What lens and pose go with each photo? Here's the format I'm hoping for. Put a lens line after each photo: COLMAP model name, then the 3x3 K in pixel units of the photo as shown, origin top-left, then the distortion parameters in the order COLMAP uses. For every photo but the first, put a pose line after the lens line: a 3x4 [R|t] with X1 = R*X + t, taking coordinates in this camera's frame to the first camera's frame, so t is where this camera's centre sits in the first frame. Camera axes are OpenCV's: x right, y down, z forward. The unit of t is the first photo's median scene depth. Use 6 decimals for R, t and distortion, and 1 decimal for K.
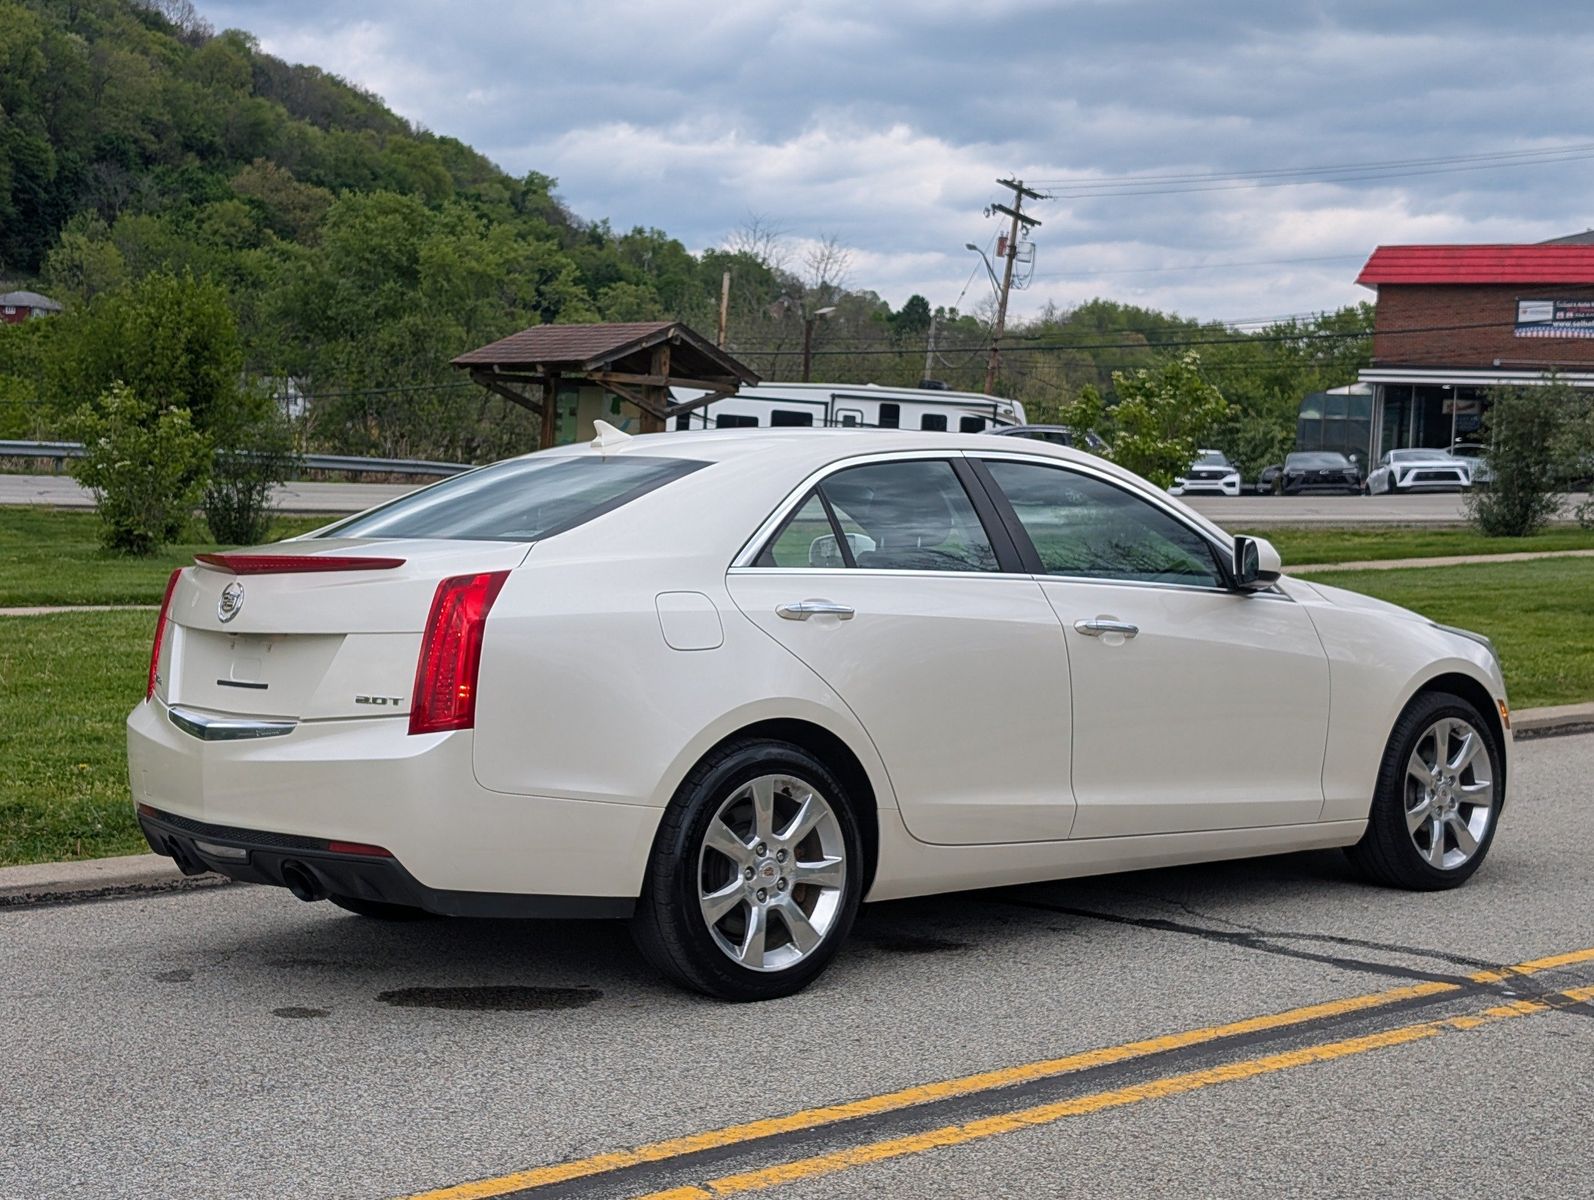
lens RADIAL K [[2539.7, 0, 799.9], [0, 2539.7, 530.0], [0, 0, 1]] dist [0.254956, -1.605171]
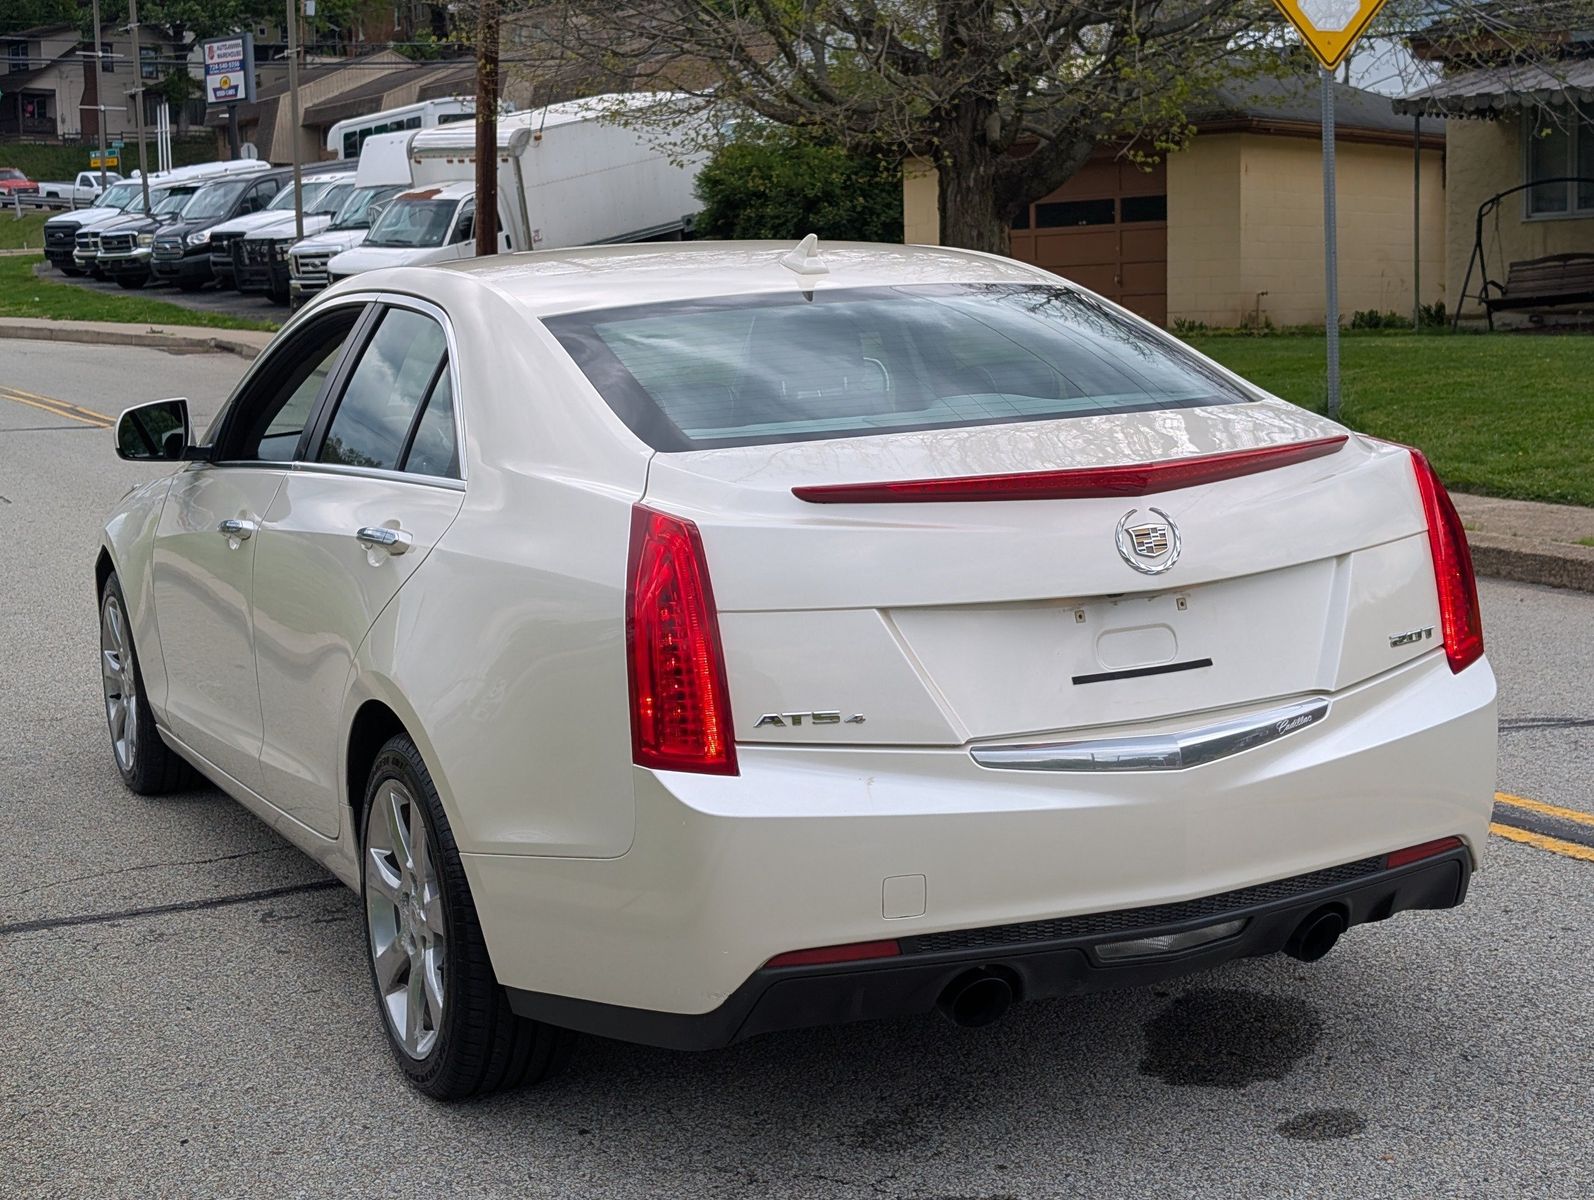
lens RADIAL K [[2473.3, 0, 797.0], [0, 2473.3, 600.0], [0, 0, 1]] dist [0.217018, -0.971993]
pose [[0.258477, -0.151100, 0.954127, -0.107938], [0.047999, 0.988480, 0.143537, -0.006101], [-0.964824, 0.008696, 0.262752, 0.124735]]
